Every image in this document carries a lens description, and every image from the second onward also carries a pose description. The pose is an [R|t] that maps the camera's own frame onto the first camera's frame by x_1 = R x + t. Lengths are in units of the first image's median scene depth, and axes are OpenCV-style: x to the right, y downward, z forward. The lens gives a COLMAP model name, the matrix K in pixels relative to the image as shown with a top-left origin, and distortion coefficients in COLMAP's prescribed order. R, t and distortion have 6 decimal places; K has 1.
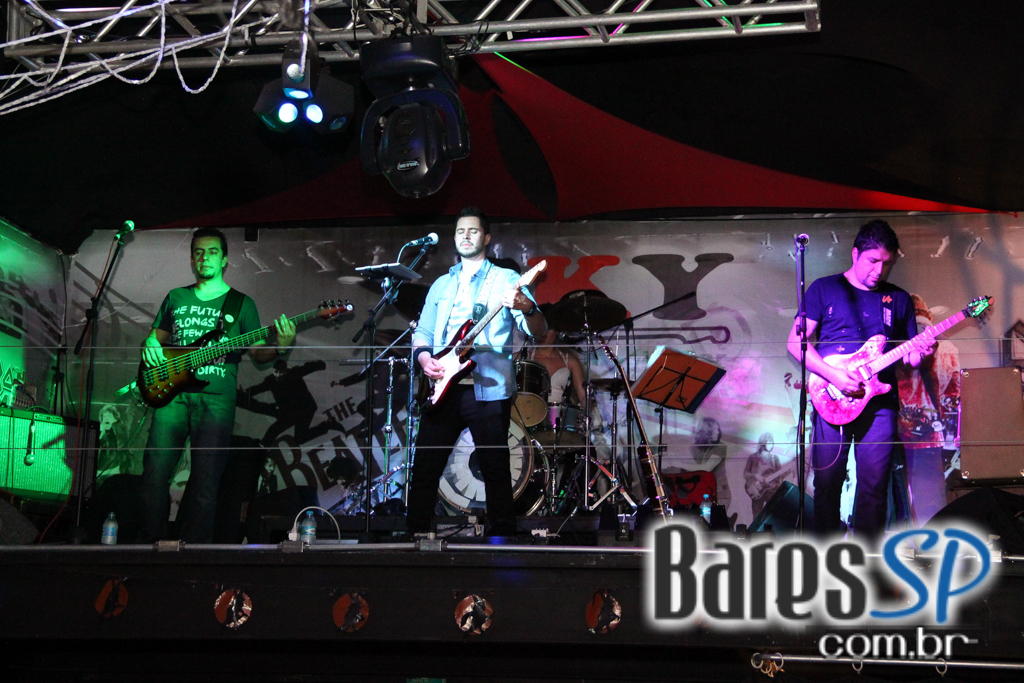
lens RADIAL K [[2197.8, 0, 512.0], [0, 2197.8, 341.5], [0, 0, 1]] dist [0.400064, 0.079548]
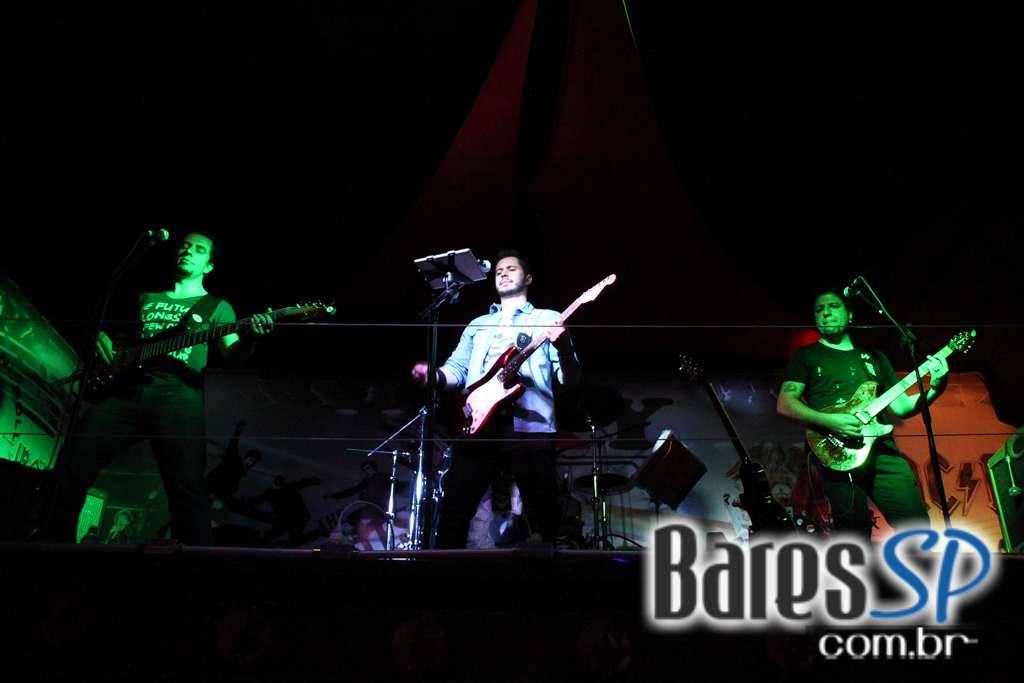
lens RADIAL K [[932.8, 0, 512.0], [0, 932.8, 341.5], [0, 0, 1]] dist [-0.137998, 0.174047]
pose [[0.984754, 0.073976, 0.157437, -0.069507], [-0.020705, 0.948481, -0.316158, 0.093847], [-0.172713, 0.308078, 0.935552, 0.528271]]
